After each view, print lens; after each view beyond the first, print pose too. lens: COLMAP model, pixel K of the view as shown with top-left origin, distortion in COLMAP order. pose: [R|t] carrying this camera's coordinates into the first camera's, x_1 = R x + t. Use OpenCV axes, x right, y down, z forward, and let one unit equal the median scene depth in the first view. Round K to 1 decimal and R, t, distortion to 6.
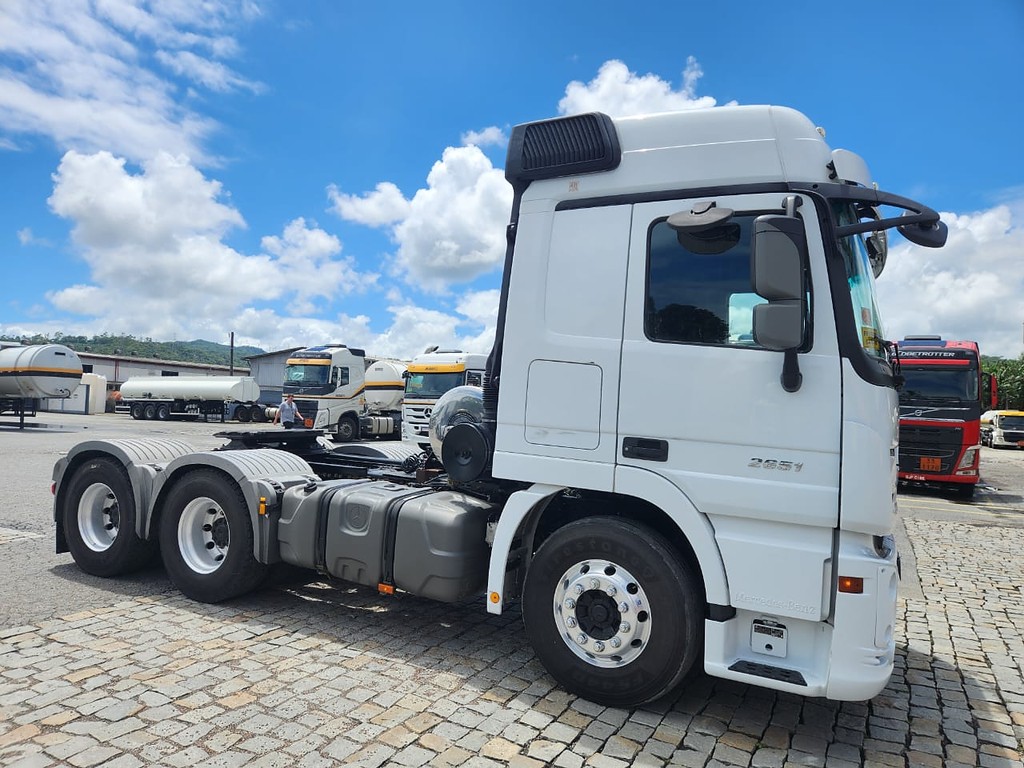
lens RADIAL K [[712.0, 0, 512.3], [0, 712.0, 398.9], [0, 0, 1]] dist [0.078846, -0.070808]
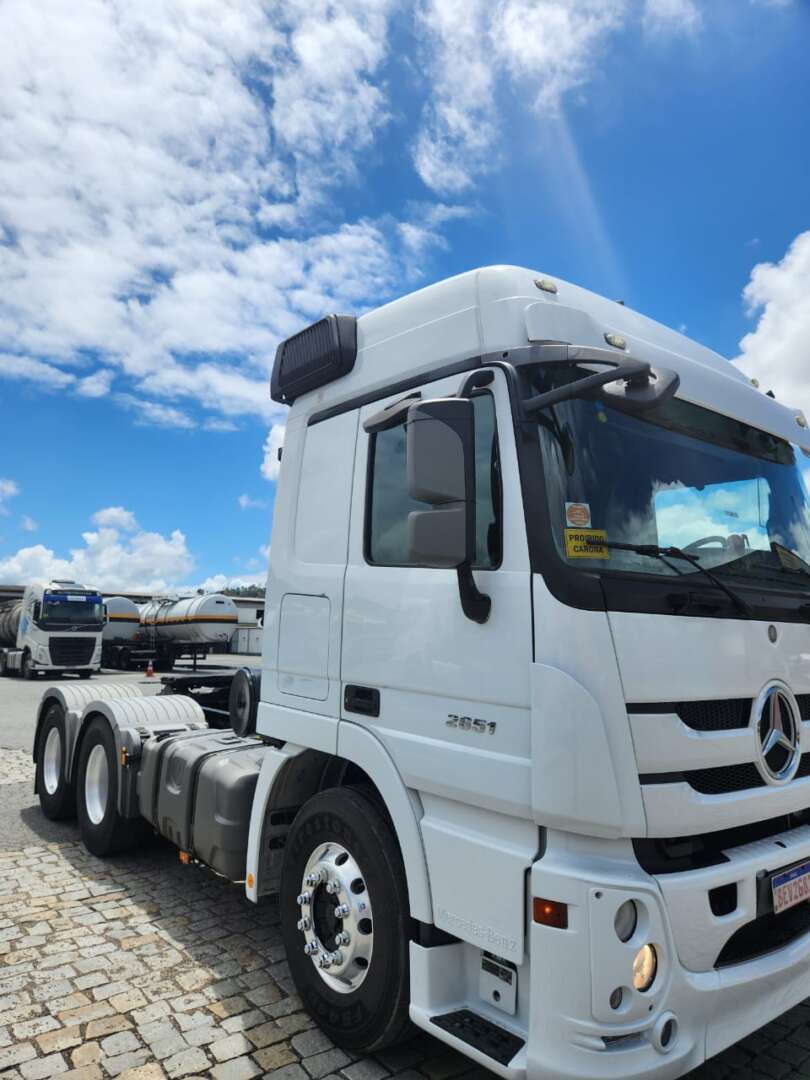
lens RADIAL K [[750.9, 0, 405.6], [0, 750.9, 523.8], [0, 0, 1]] dist [0.078846, -0.070808]
pose [[0.912555, -0.087945, -0.399386, 0.559496], [0.030181, 0.988423, -0.148690, 0.001624], [0.407839, 0.123634, 0.904645, 0.221502]]
